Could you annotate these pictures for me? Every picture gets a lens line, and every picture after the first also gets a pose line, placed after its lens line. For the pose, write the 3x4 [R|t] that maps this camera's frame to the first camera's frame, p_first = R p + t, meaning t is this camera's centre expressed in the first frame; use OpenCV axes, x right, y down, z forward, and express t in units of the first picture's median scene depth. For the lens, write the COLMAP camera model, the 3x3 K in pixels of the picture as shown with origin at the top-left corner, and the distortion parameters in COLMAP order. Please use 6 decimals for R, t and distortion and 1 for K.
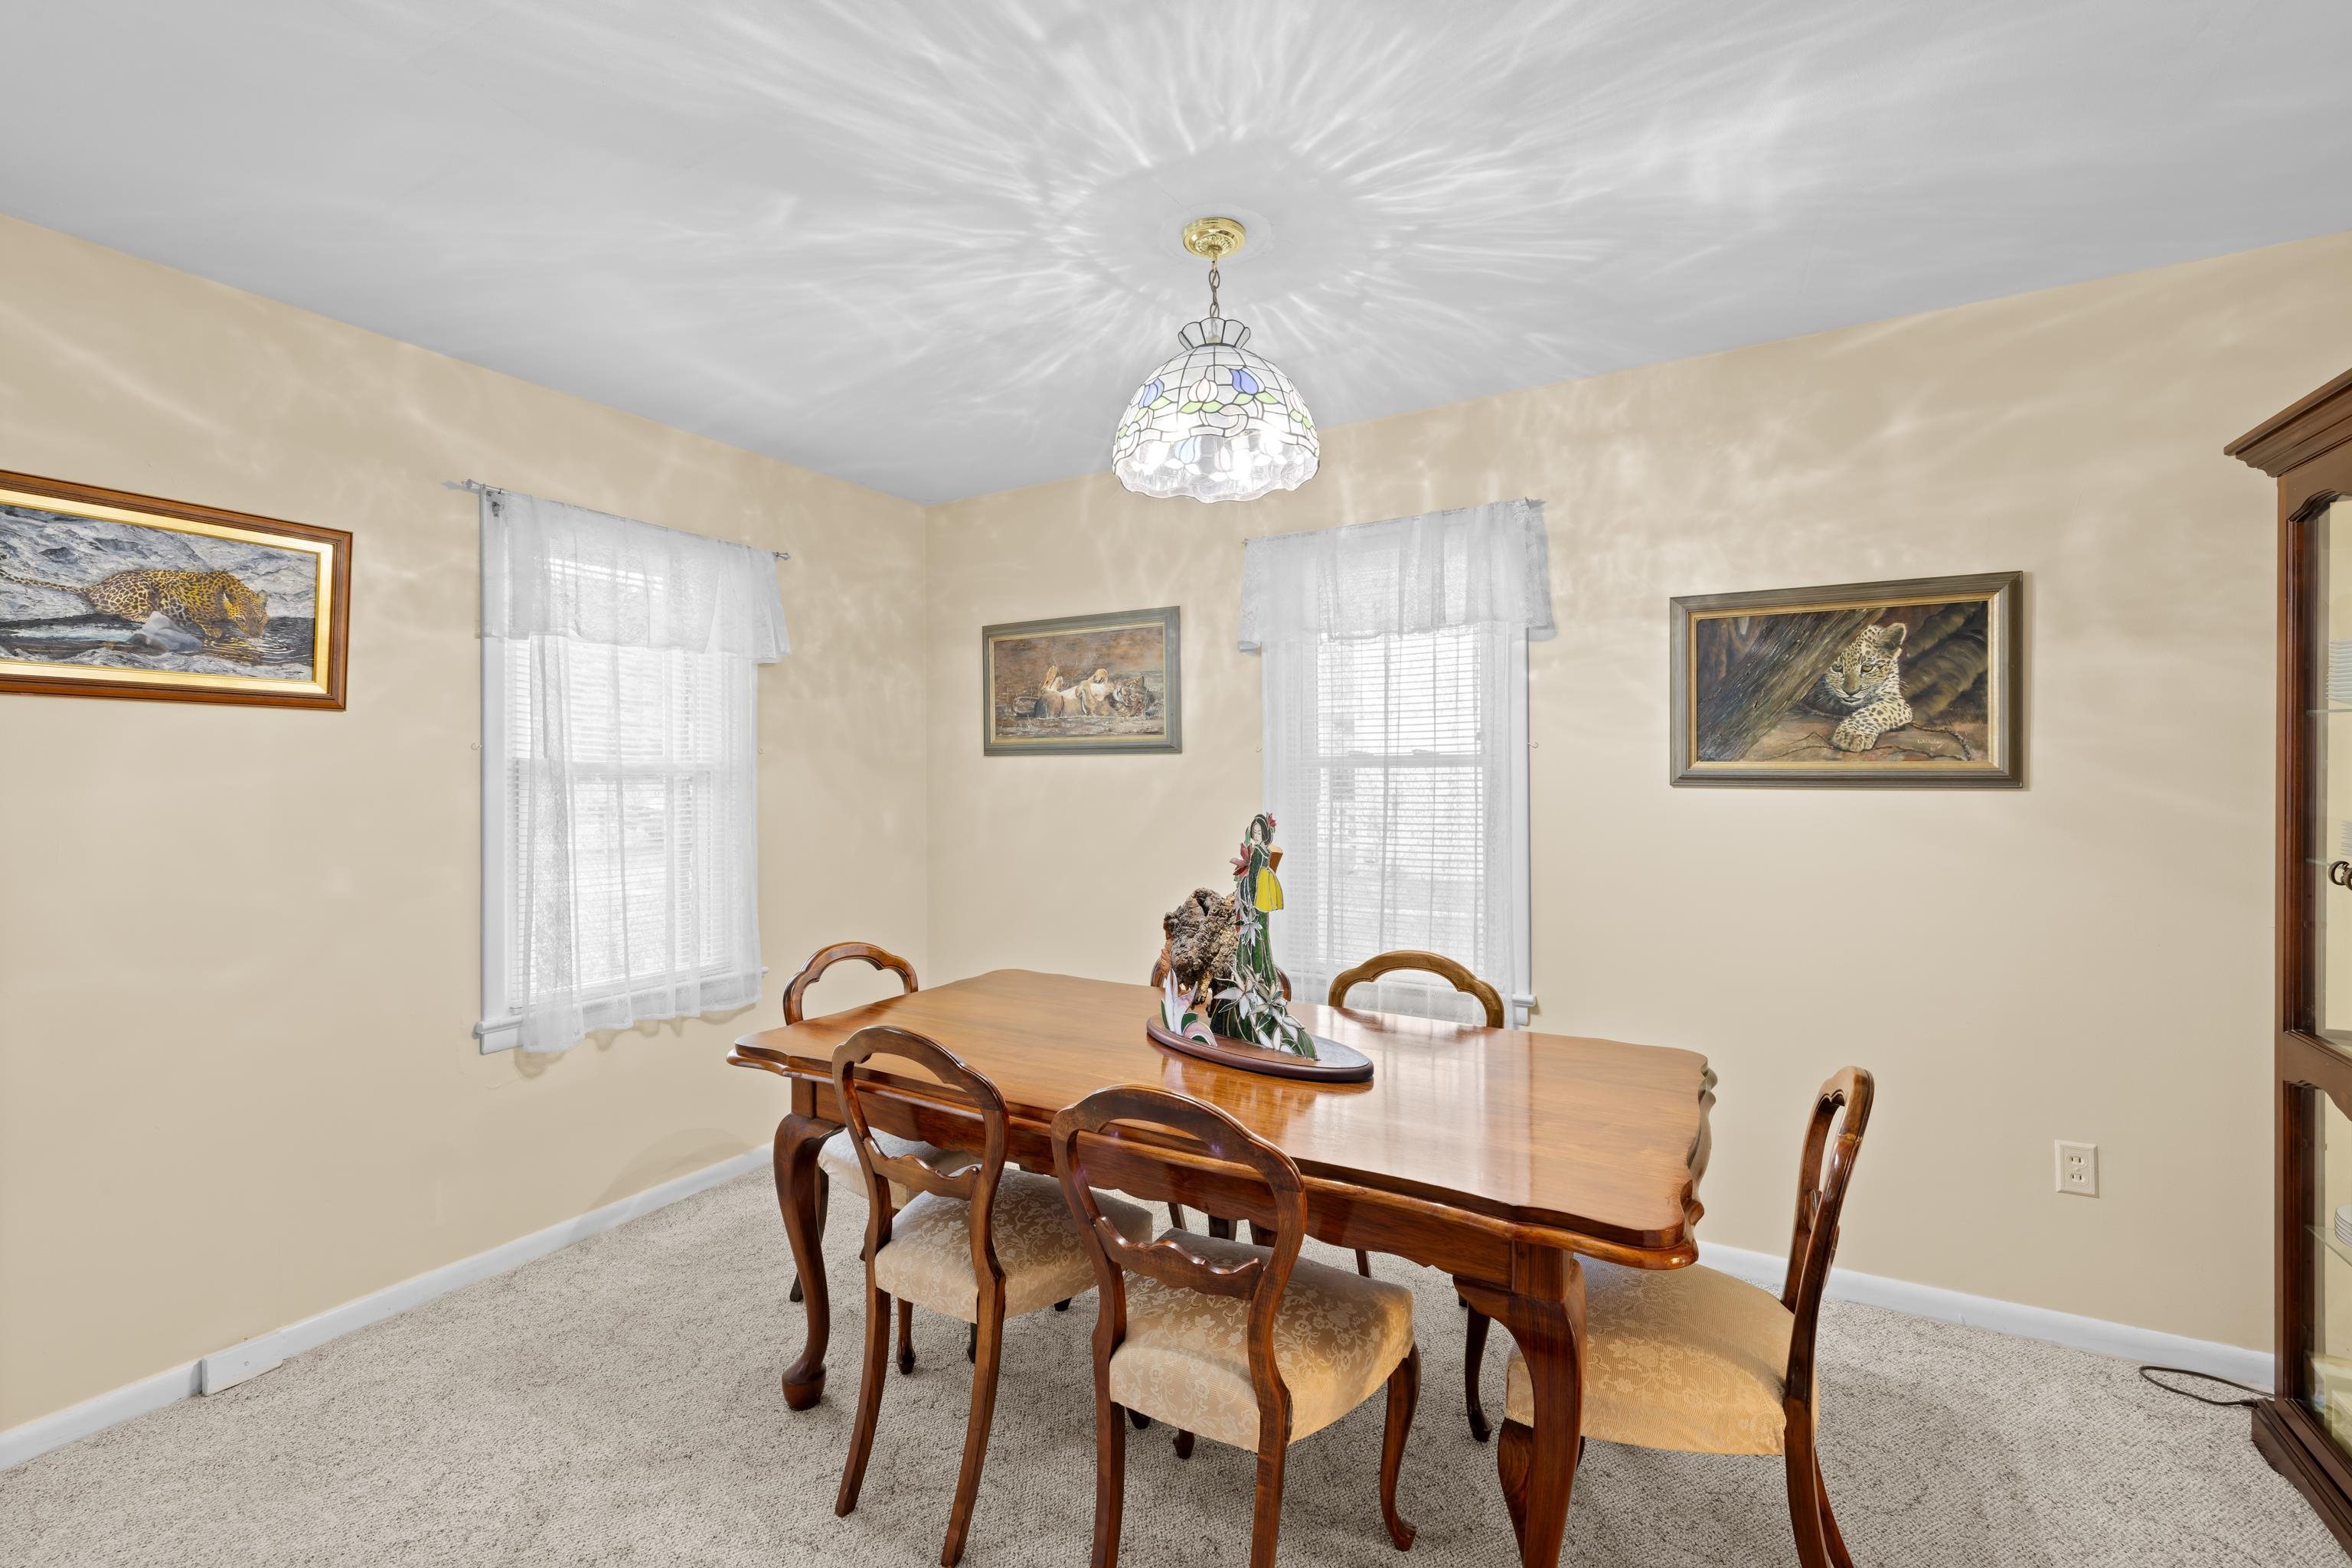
lens RADIAL K [[996.7, 0, 1176.5], [0, 996.7, 767.6], [0, 0, 1]] dist [0.000839, 0.000160]
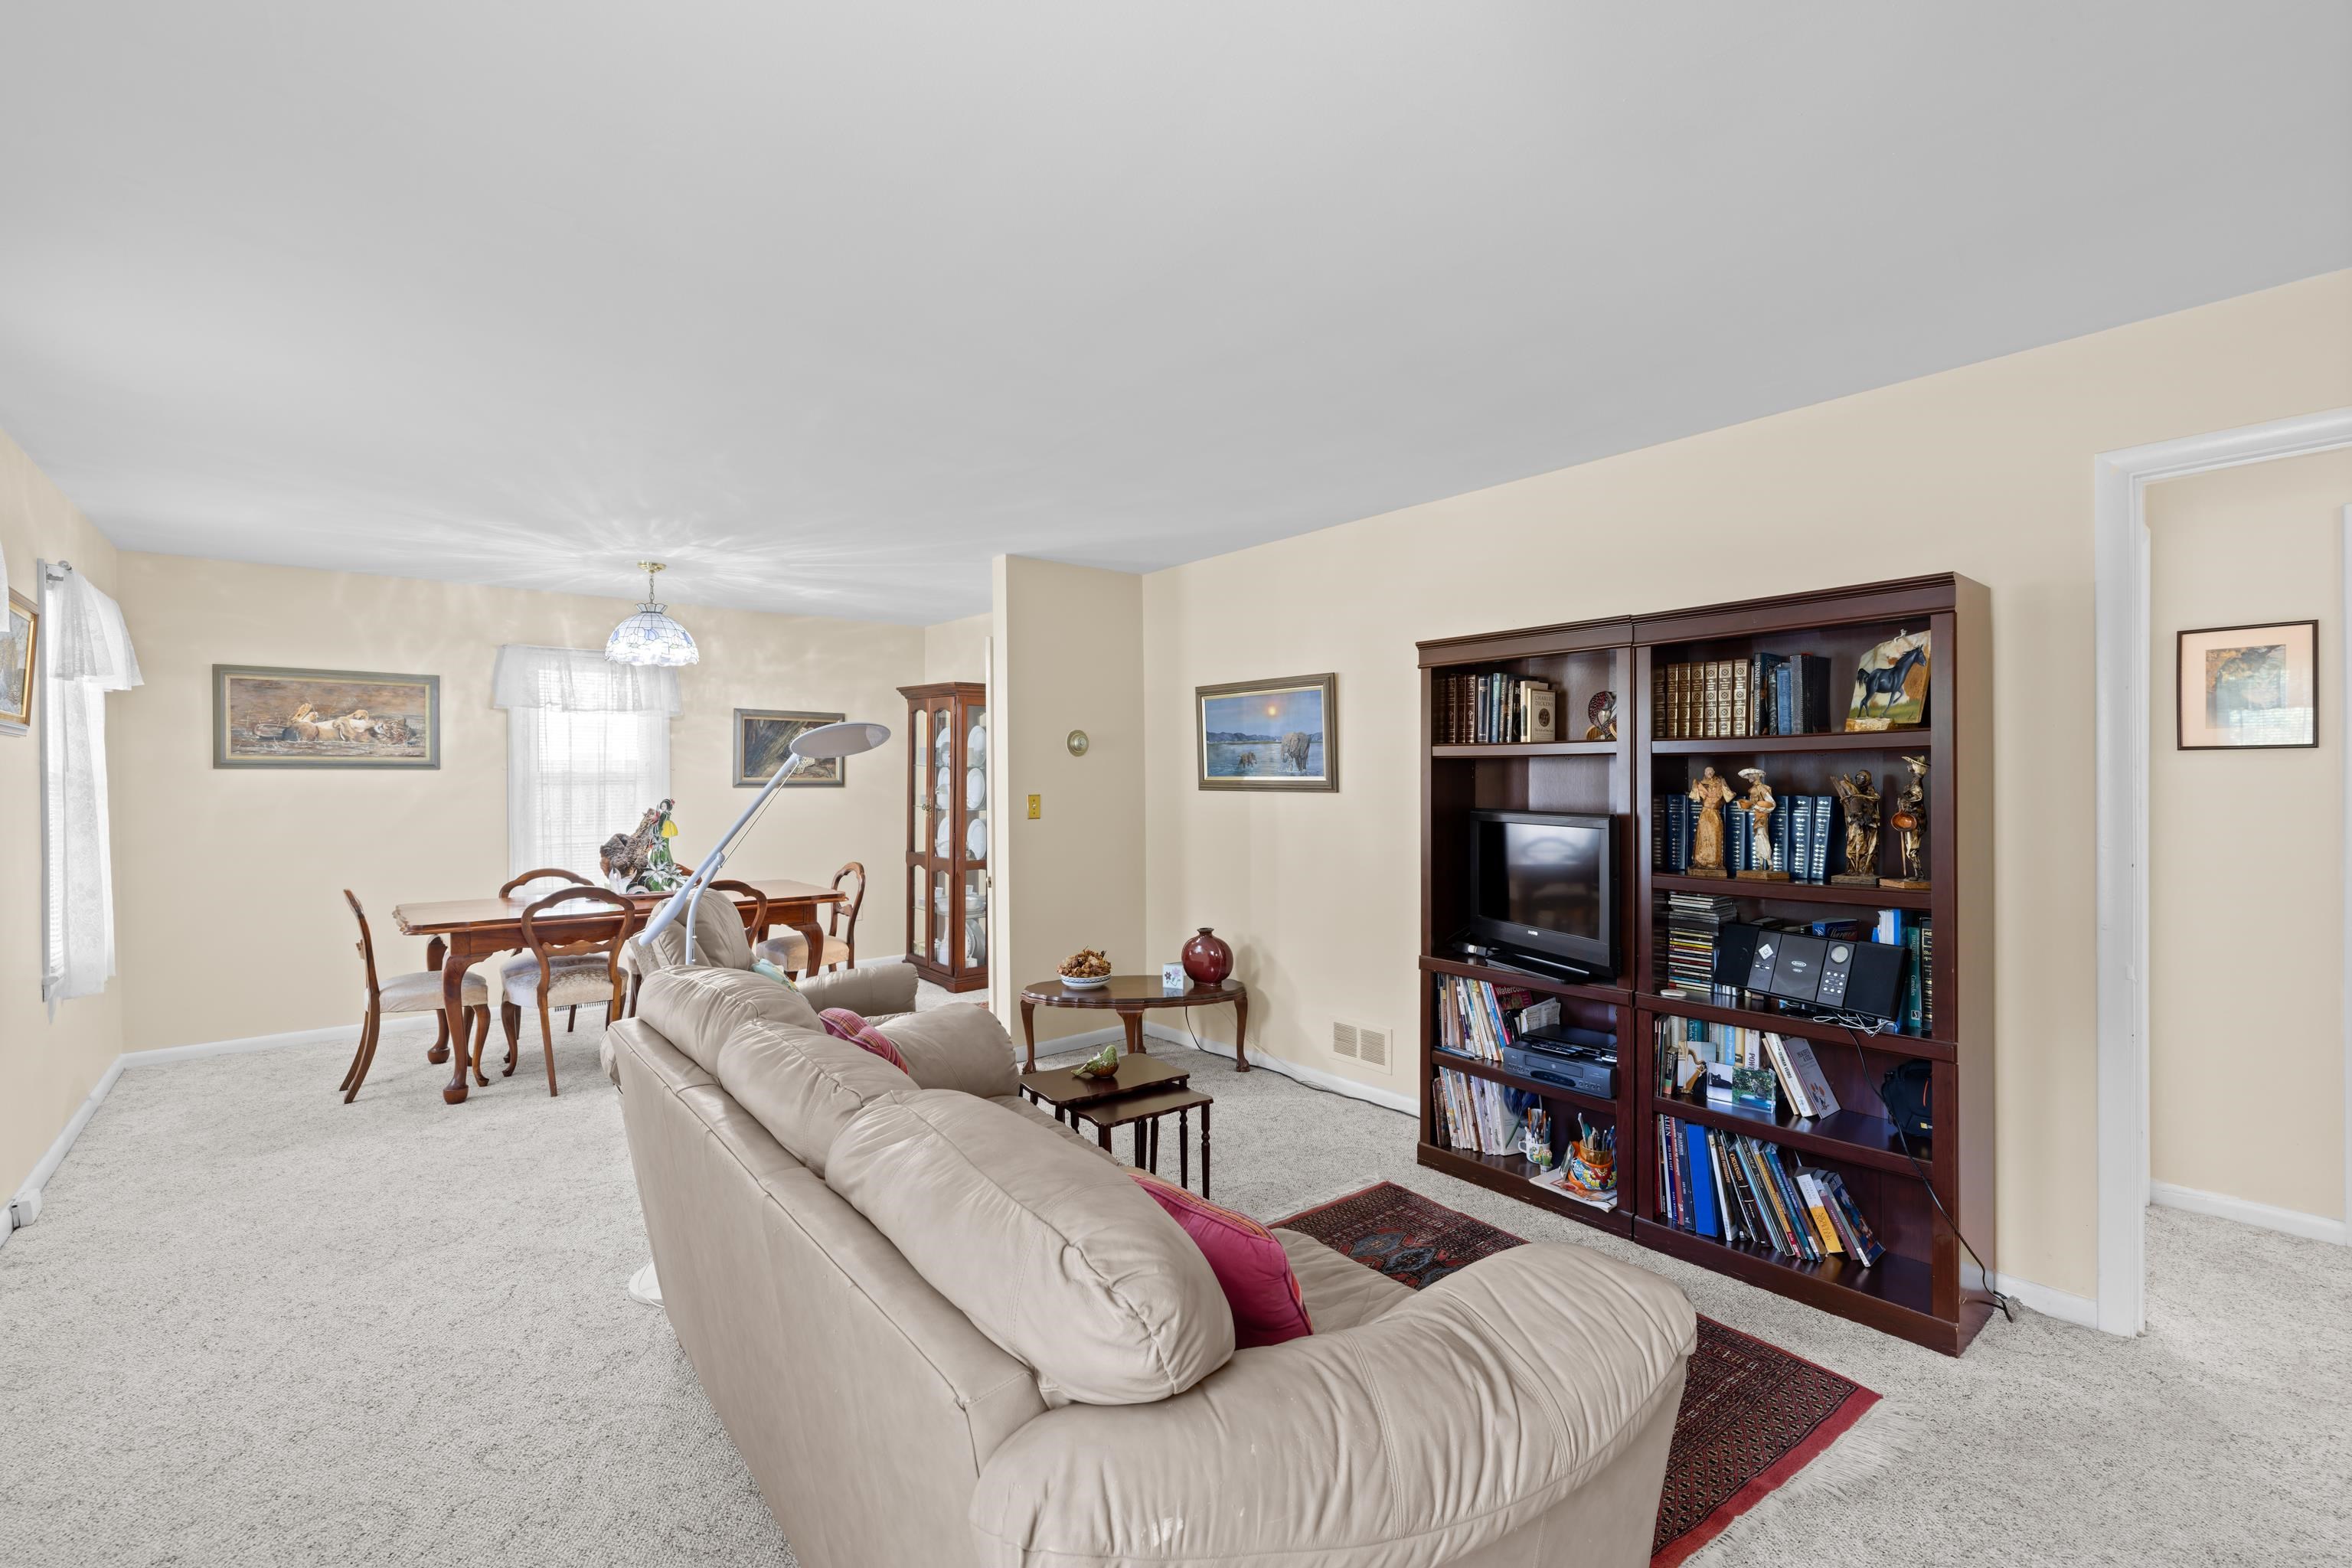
lens RADIAL K [[1005.7, 0, 1168.5], [0, 1005.7, 779.8], [0, 0, 1]] dist [0.000490, 0.000209]
pose [[0.342676, 0.000009, 0.939454, -1.288962], [-0.006232, 0.999978, 0.002263, -0.010766], [-0.939433, -0.006630, 0.342669, -0.733254]]
